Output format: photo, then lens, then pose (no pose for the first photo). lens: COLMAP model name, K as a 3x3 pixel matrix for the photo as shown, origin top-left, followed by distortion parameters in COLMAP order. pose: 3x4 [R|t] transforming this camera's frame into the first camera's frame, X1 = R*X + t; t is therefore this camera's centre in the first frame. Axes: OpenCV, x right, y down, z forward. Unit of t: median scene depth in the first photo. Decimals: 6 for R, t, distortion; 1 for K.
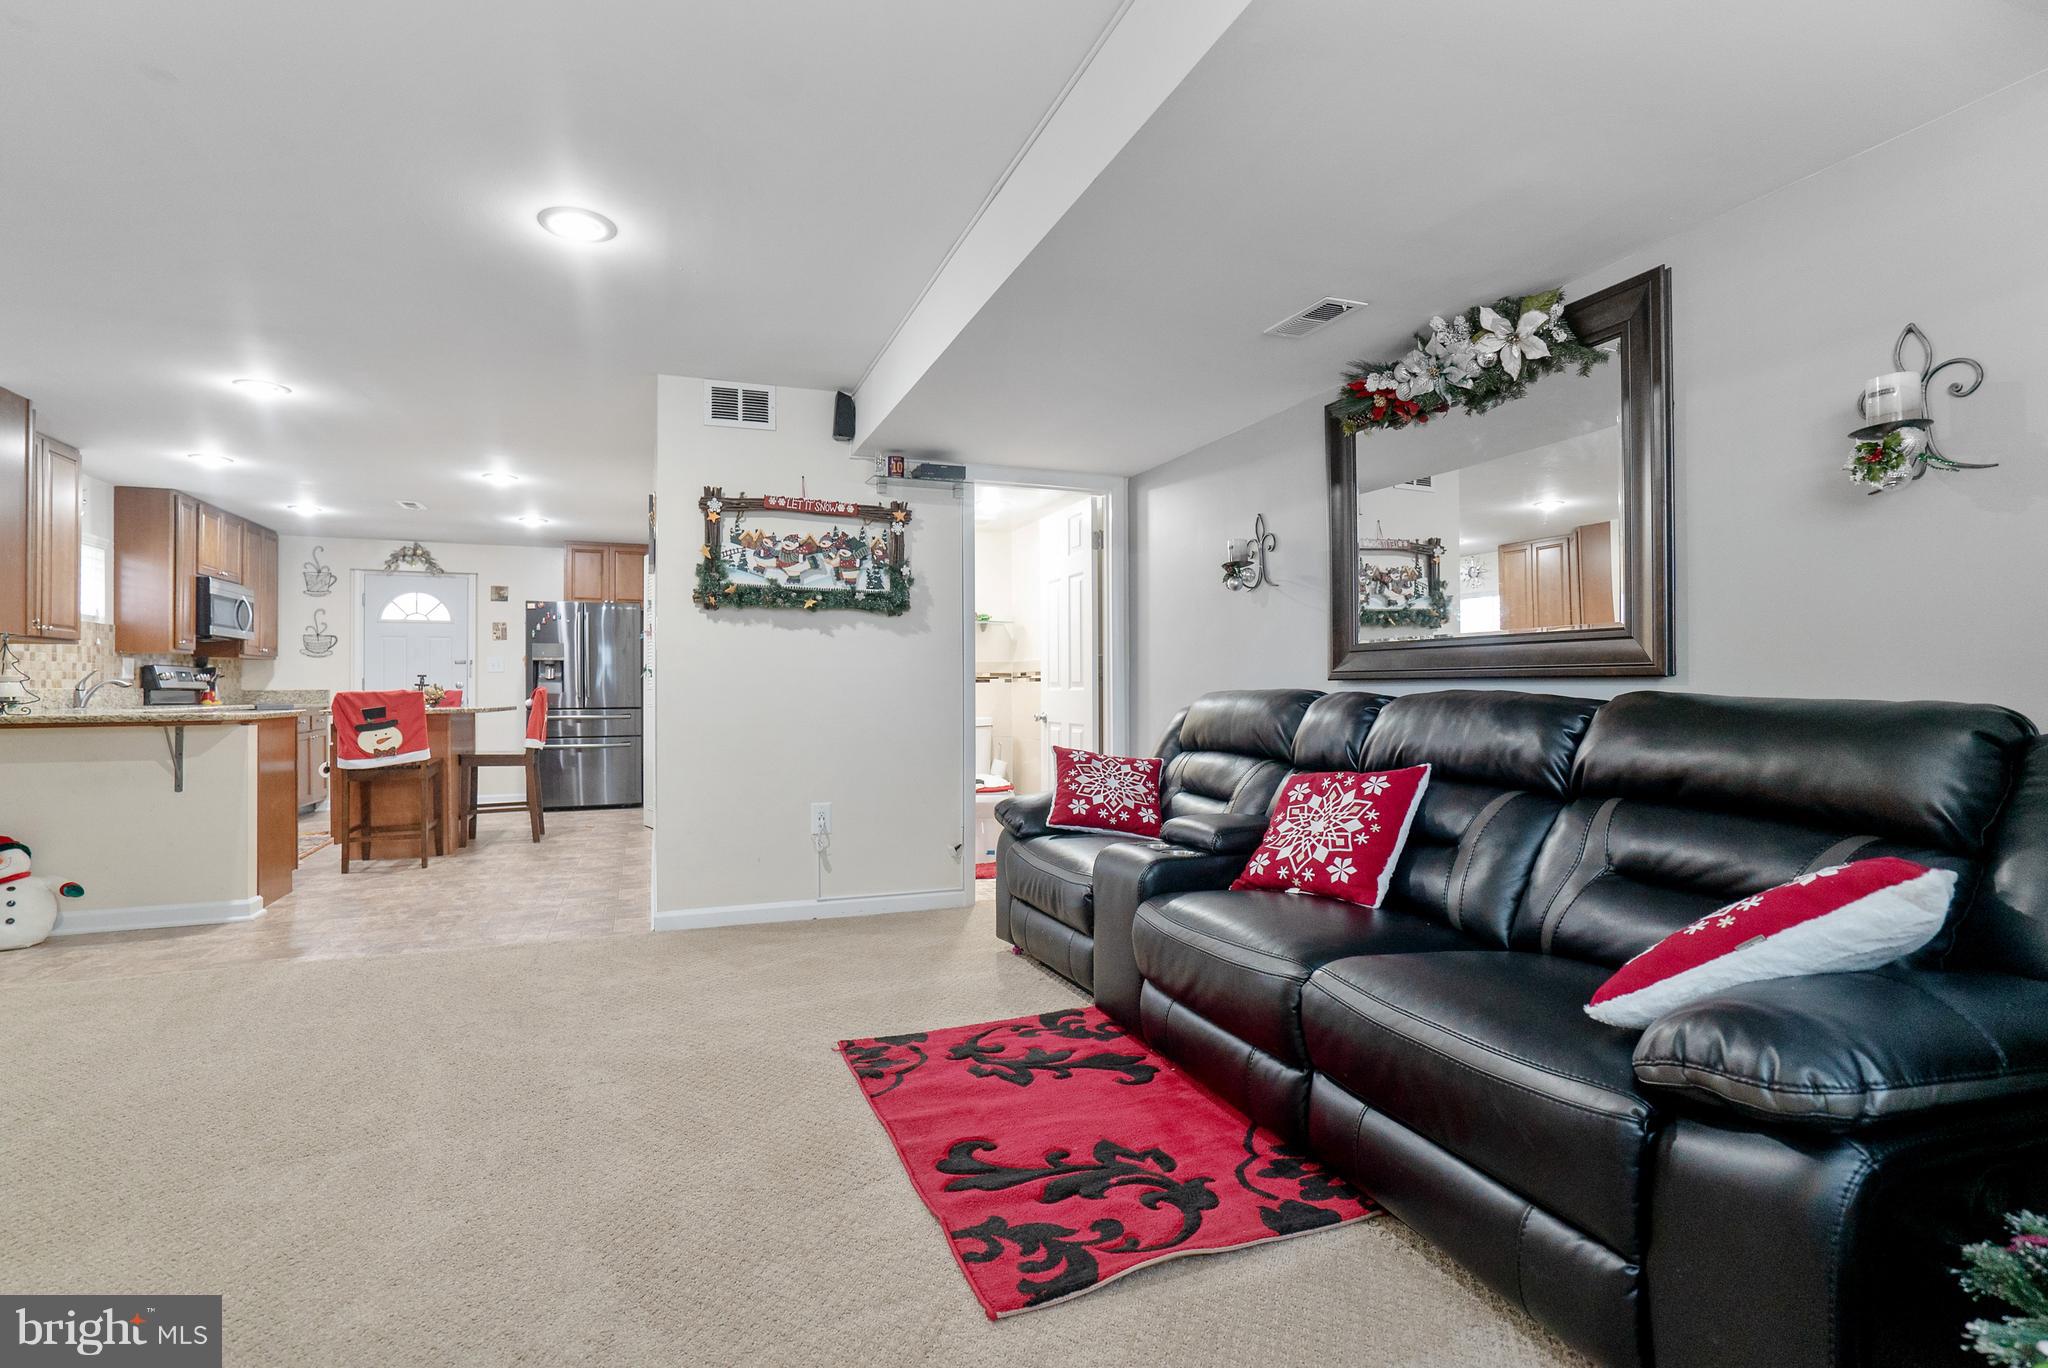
lens RADIAL K [[950.4, 0, 1024.9], [0, 950.4, 680.0], [0, 0, 1]] dist [-0.032735, 0.026663]
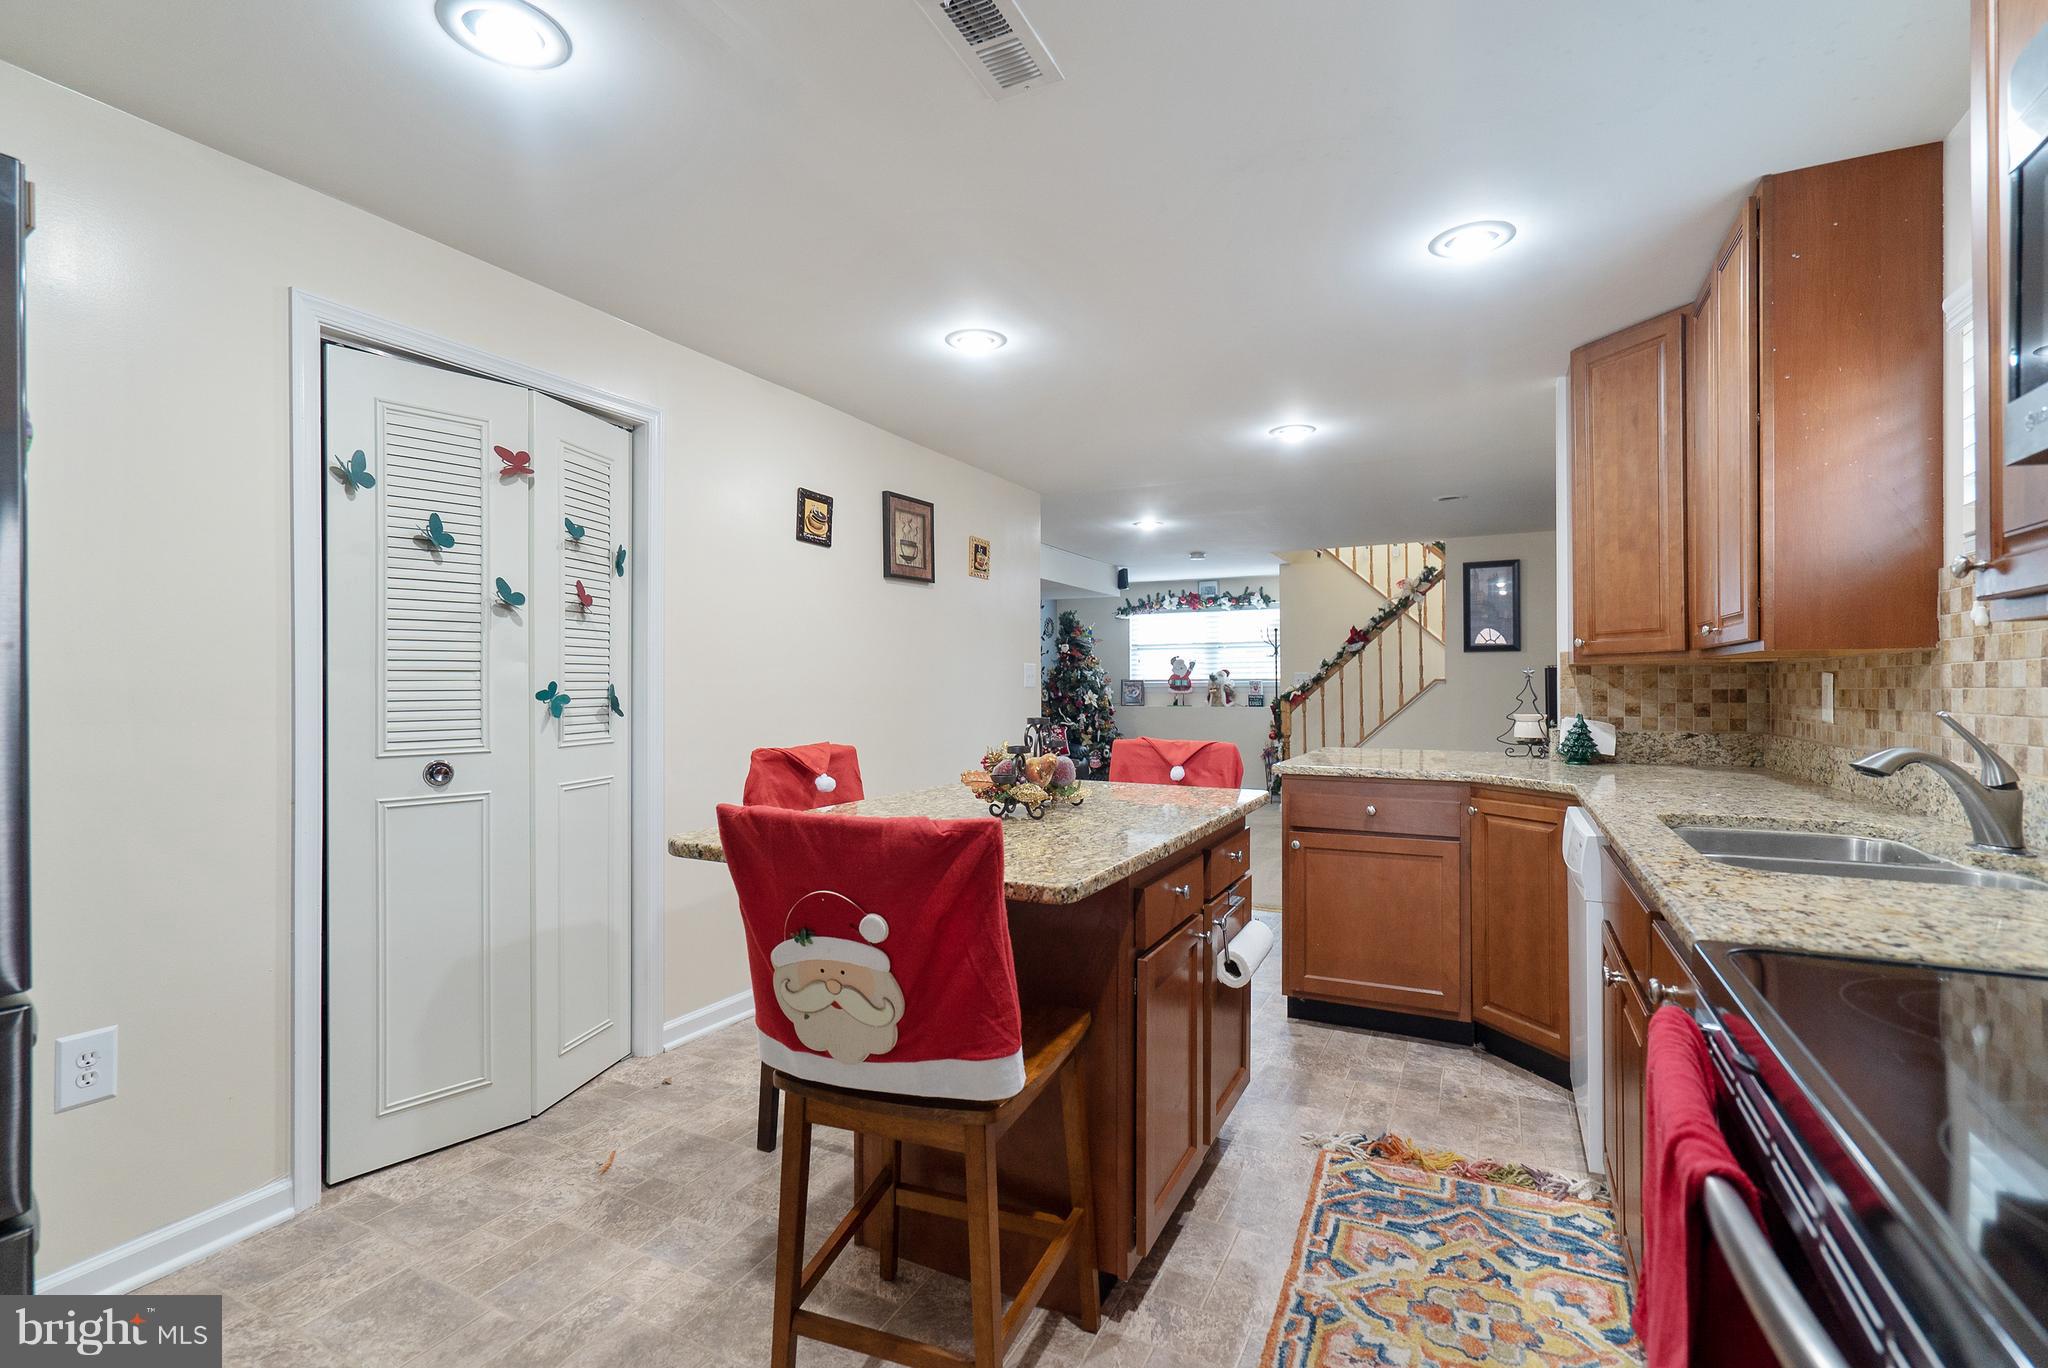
lens RADIAL K [[921.1, 0, 1024.0], [0, 921.1, 684.0], [0, 0, 1]] dist [-0.074188, -0.000219]
pose [[-0.666667, 0.004102, 0.745344, -0.851227], [-0.005012, 0.999938, -0.009987, -0.013896], [-0.745339, -0.010394, -0.666605, 1.190741]]
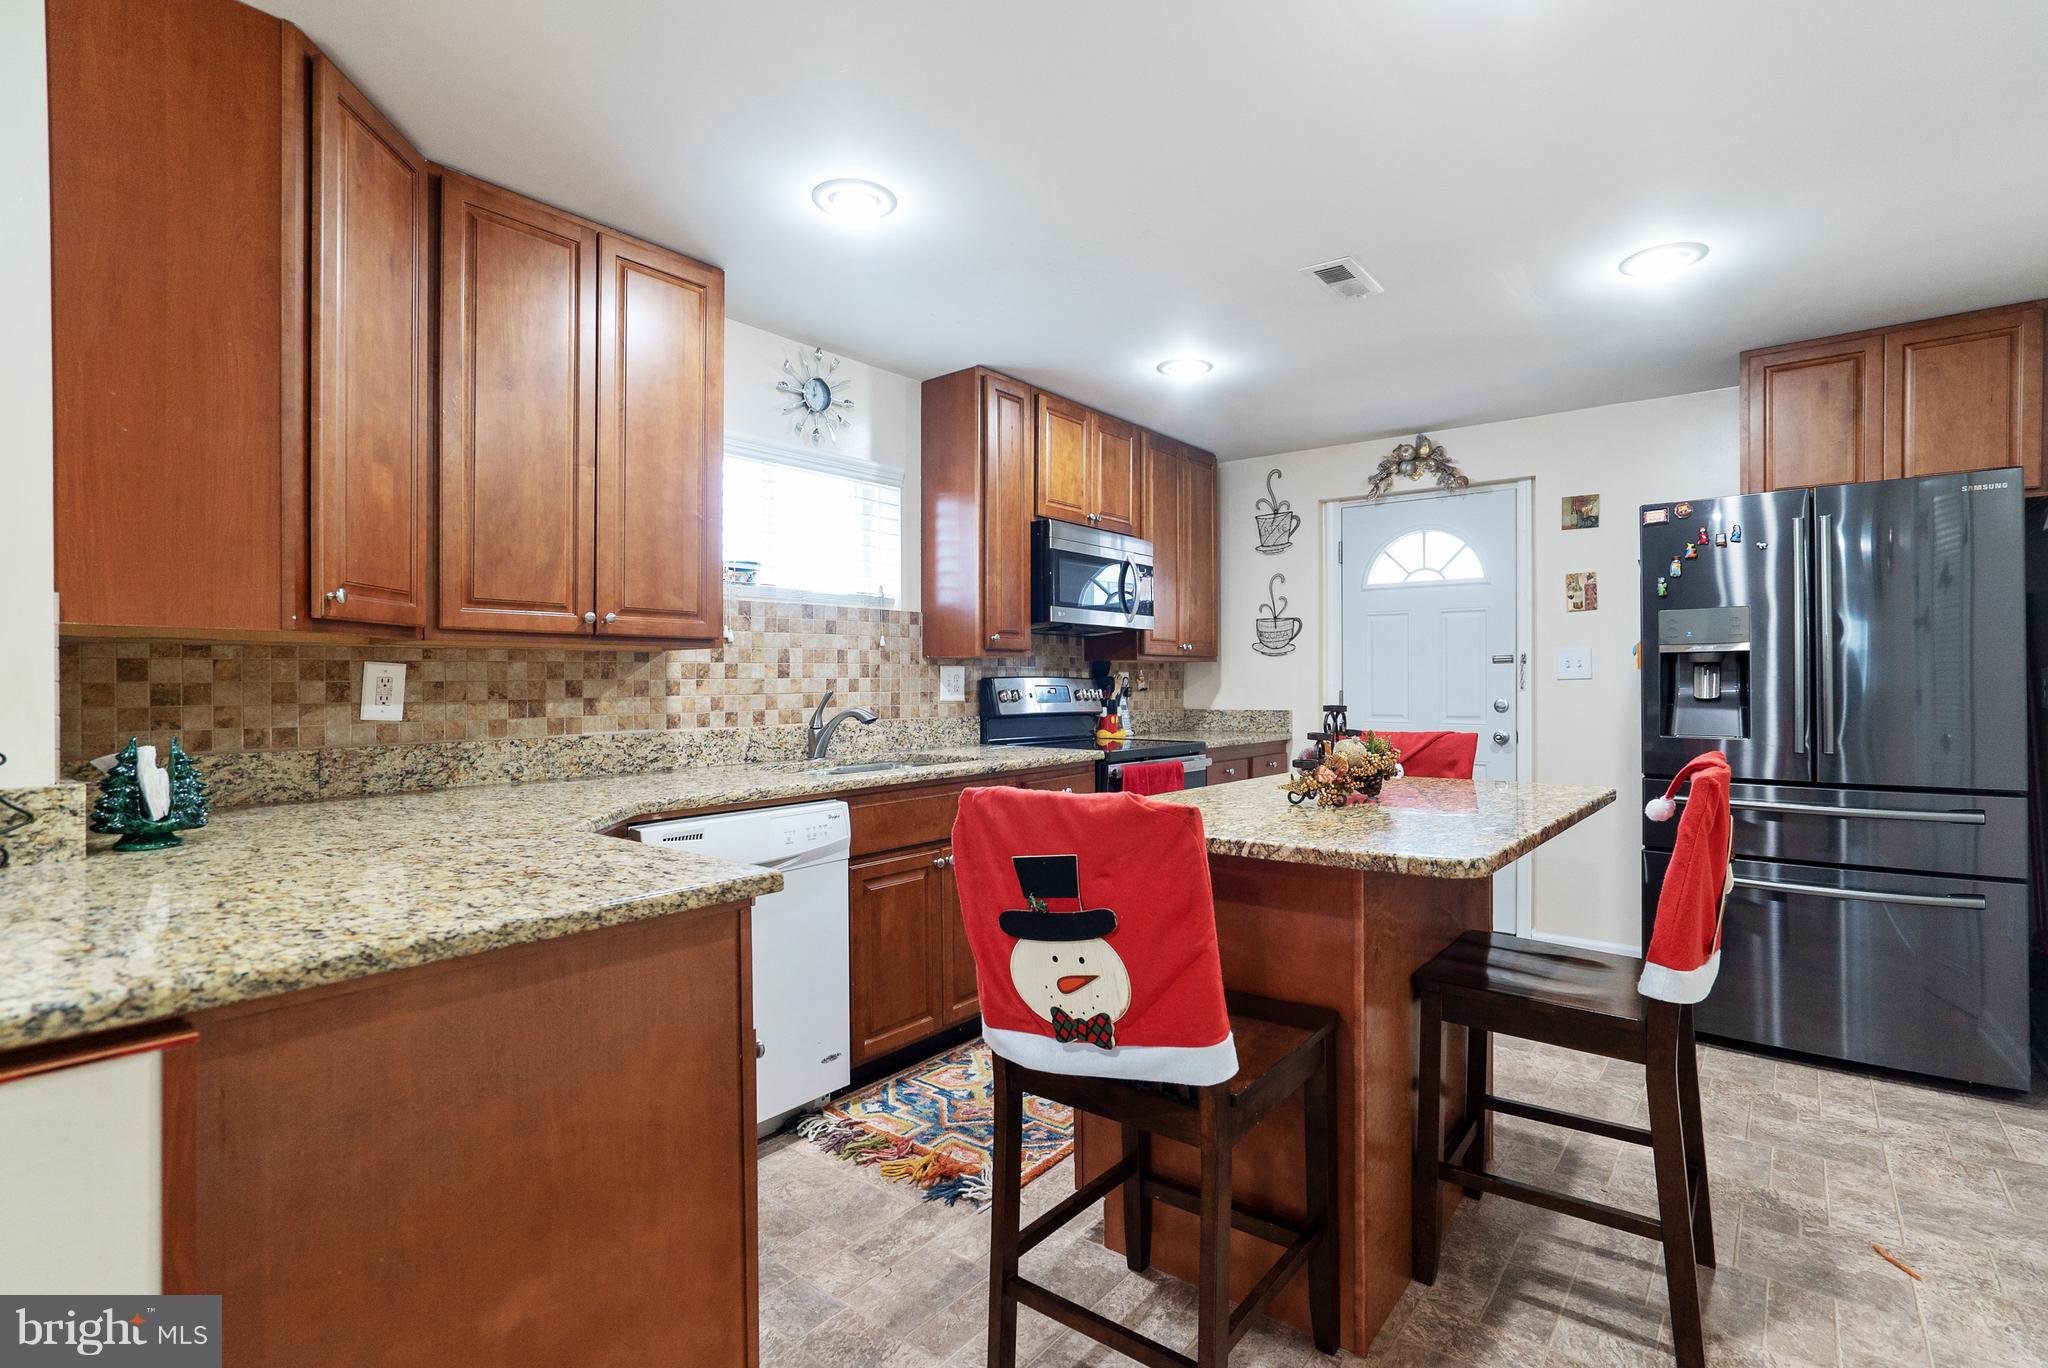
lens RADIAL K [[950.4, 0, 1024.9], [0, 950.4, 680.0], [0, 0, 1]] dist [-0.032735, 0.026663]
pose [[0.487305, 0.003877, -0.873223, -0.383162], [0.007512, 0.999935, 0.008632, -0.018998], [0.873200, -0.010766, 0.487244, 0.719264]]
